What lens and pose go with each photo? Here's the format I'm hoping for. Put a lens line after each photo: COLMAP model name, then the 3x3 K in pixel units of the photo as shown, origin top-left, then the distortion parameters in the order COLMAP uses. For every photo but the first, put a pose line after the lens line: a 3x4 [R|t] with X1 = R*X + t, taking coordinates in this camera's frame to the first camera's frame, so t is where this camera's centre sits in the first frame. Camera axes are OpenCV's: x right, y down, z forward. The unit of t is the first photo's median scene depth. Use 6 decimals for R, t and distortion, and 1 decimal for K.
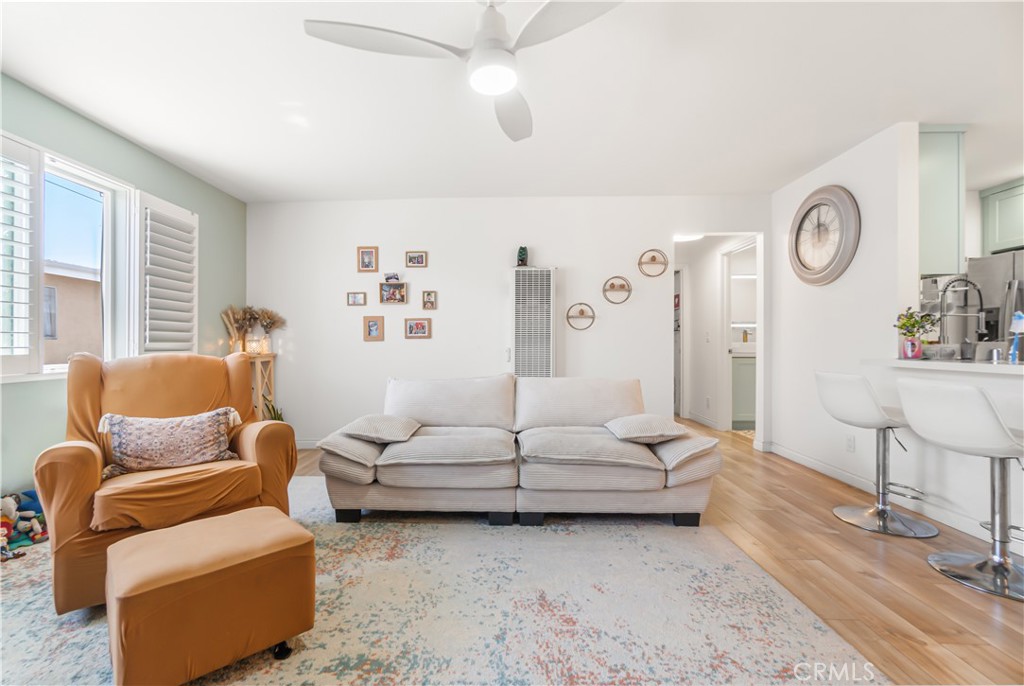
lens RADIAL K [[470.2, 0, 489.9], [0, 470.2, 335.9], [0, 0, 1]] dist [0.002391, -0.003831]
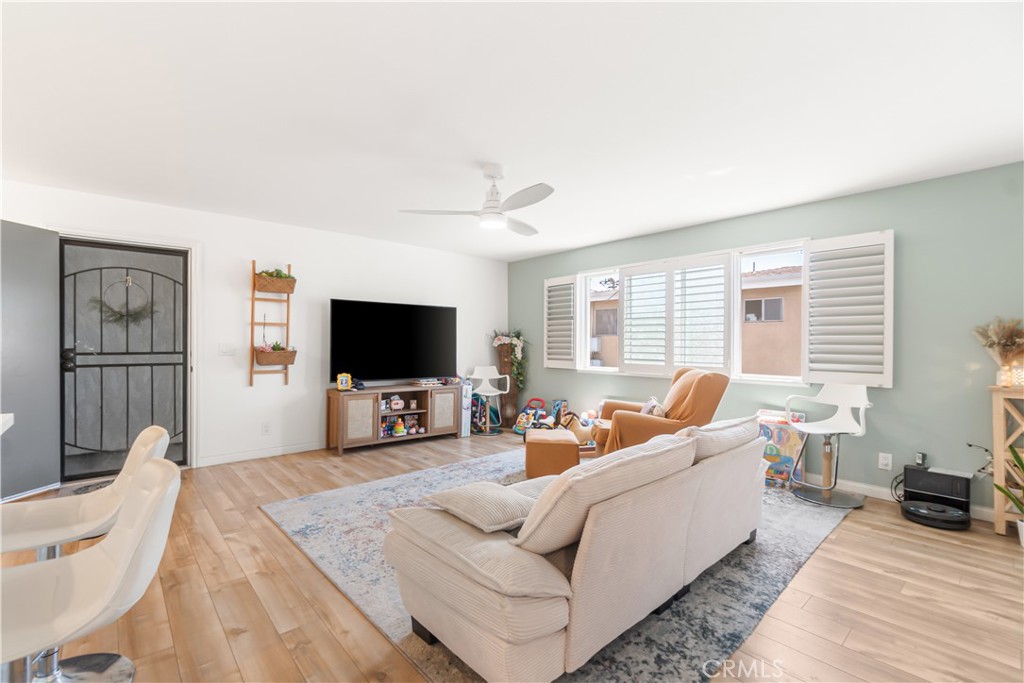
lens RADIAL K [[450.7, 0, 498.3], [0, 450.7, 335.0], [0, 0, 1]] dist [0.001046, -0.001551]
pose [[-0.731359, -0.014037, -0.681848, 0.604912], [0.008888, 0.999507, -0.030110, -0.027142], [0.681935, -0.028081, -0.730874, 1.177989]]
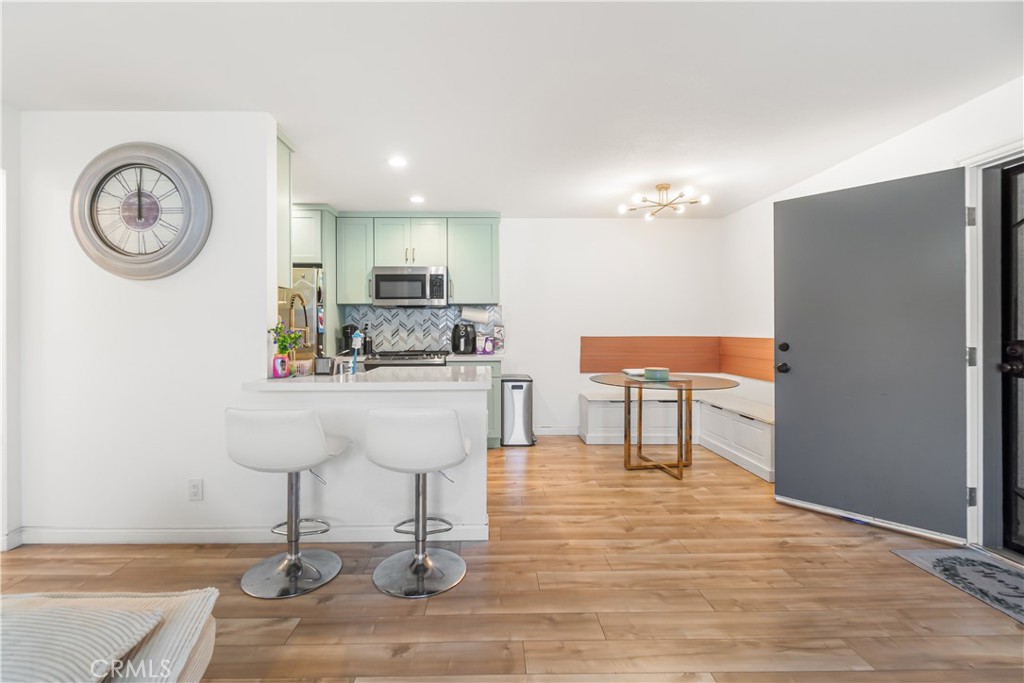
lens RADIAL K [[450.7, 0, 498.2], [0, 450.7, 327.0], [0, 0, 1]] dist [0.001046, -0.001551]
pose [[-0.059905, 0.006286, 0.998184, -0.008493], [-0.015565, 0.999853, -0.007231, -0.040206], [-0.998083, -0.015970, -0.059798, 0.515075]]
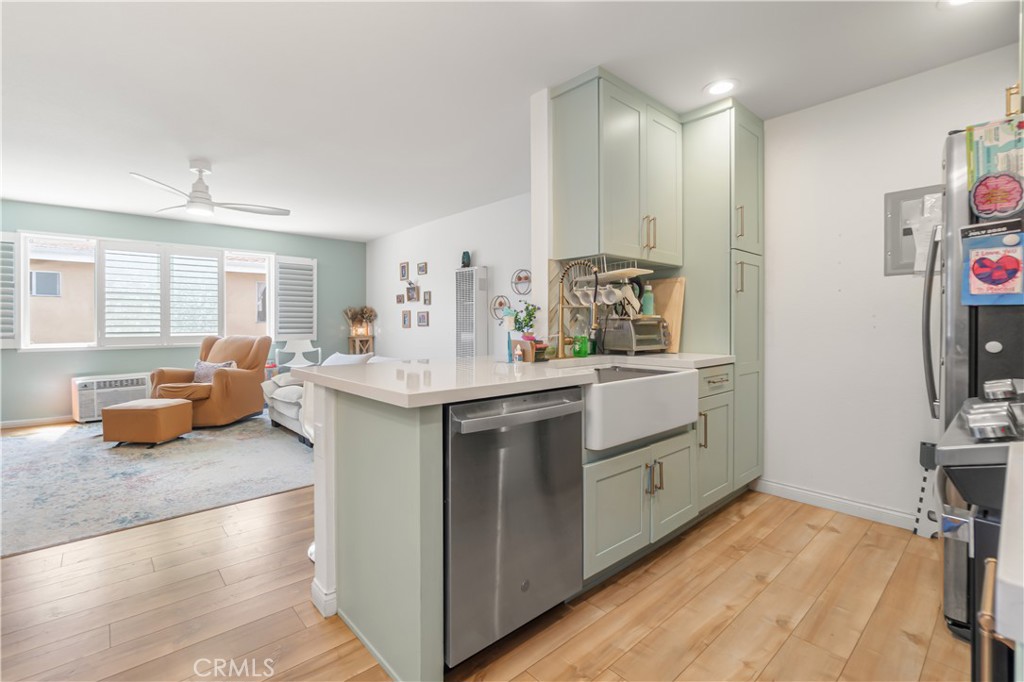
lens RADIAL K [[450.7, 0, 495.6], [0, 450.7, 327.0], [0, 0, 1]] dist [0.001046, -0.001551]
pose [[0.690184, 0.006173, -0.723607, 1.217545], [0.014503, 0.999645, 0.022361, -0.022807], [0.723488, -0.025928, 0.689849, 0.292266]]
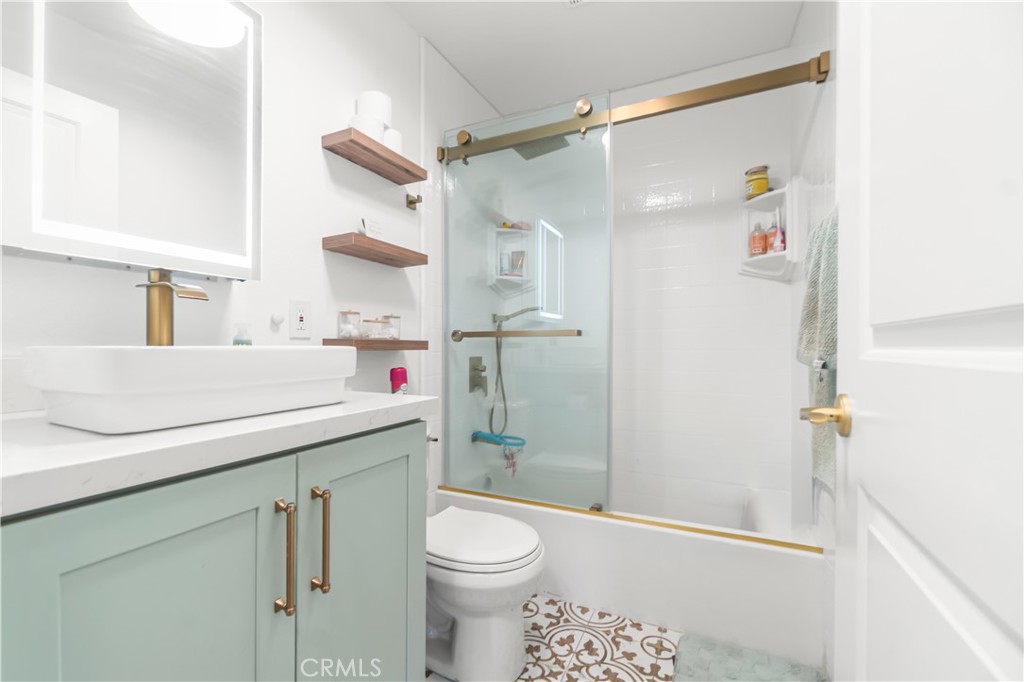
lens RADIAL K [[450.7, 0, 491.9], [0, 450.7, 350.8], [0, 0, 1]] dist [0.001046, -0.001551]
pose [[0.429520, -0.012221, 0.902975, 0.724098], [-0.020340, 0.999524, 0.023202, 0.016017], [-0.902828, -0.028332, 0.429067, 1.330505]]
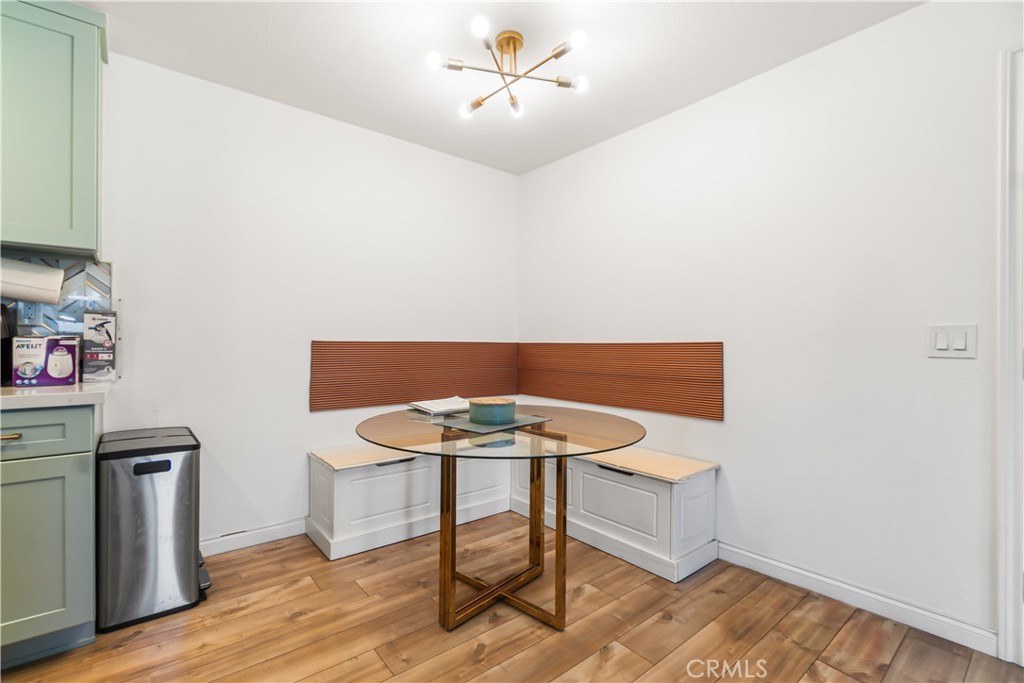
lens RADIAL K [[450.7, 0, 490.5], [0, 450.7, 344.8], [0, 0, 1]] dist [0.001046, -0.001551]
pose [[-0.649411, -0.002236, 0.760434, 0.646485], [-0.016197, 0.999809, -0.010893, -0.015218], [-0.760265, -0.019391, -0.649323, 0.424425]]
